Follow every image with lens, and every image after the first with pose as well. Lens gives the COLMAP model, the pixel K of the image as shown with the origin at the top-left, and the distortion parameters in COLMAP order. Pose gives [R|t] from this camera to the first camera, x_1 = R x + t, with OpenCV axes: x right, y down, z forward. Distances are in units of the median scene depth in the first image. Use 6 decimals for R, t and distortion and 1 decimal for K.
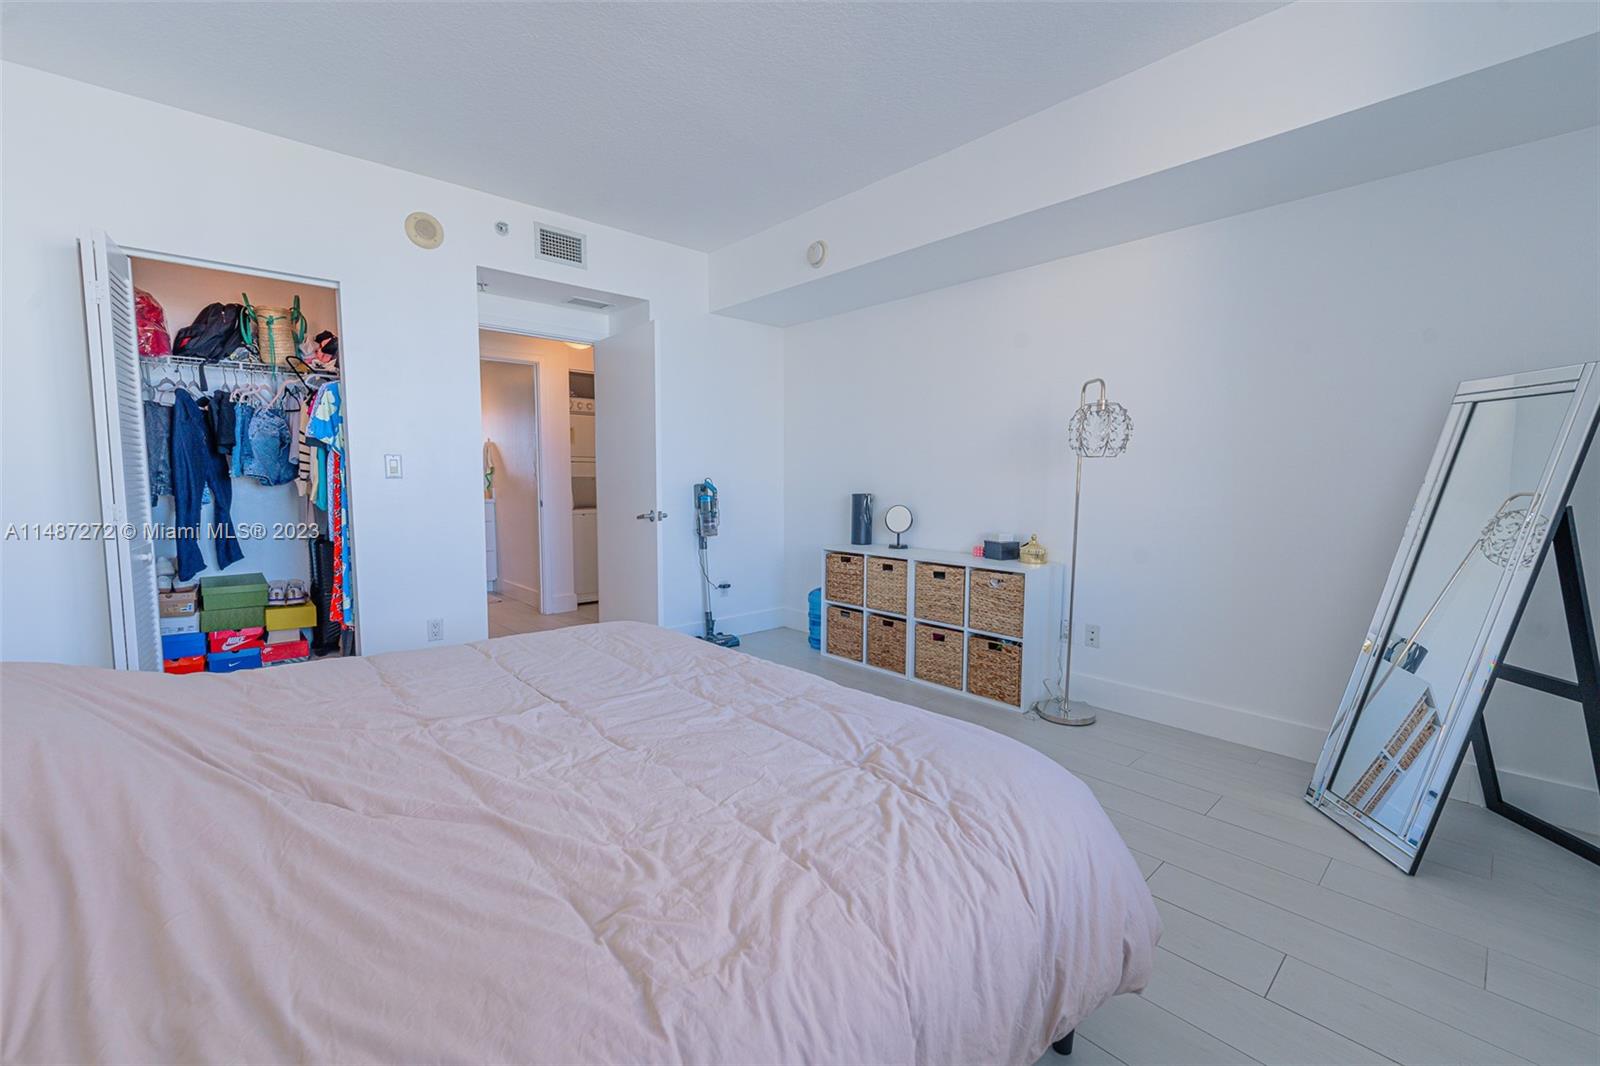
lens RADIAL K [[649.6, 0, 798.9], [0, 649.6, 535.5], [0, 0, 1]] dist [-0.001003, -0.000575]
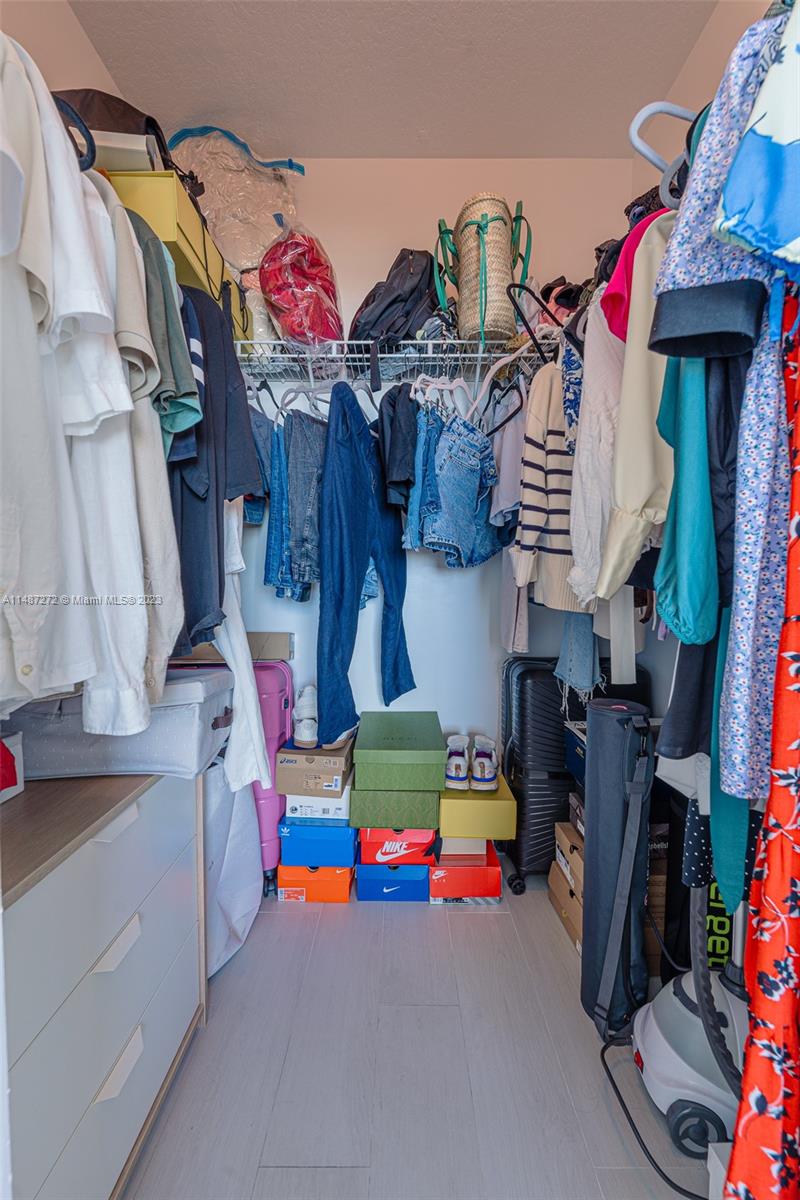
lens RADIAL K [[487.2, 0, 400.0], [0, 487.2, 600.0], [0, 0, 1]] dist [-0.001003, -0.000575]
pose [[0.731019, 0.023357, -0.681957, -0.597006], [-0.056917, 0.998018, -0.026830, -0.037125], [0.679979, 0.058428, 0.730900, 0.698967]]
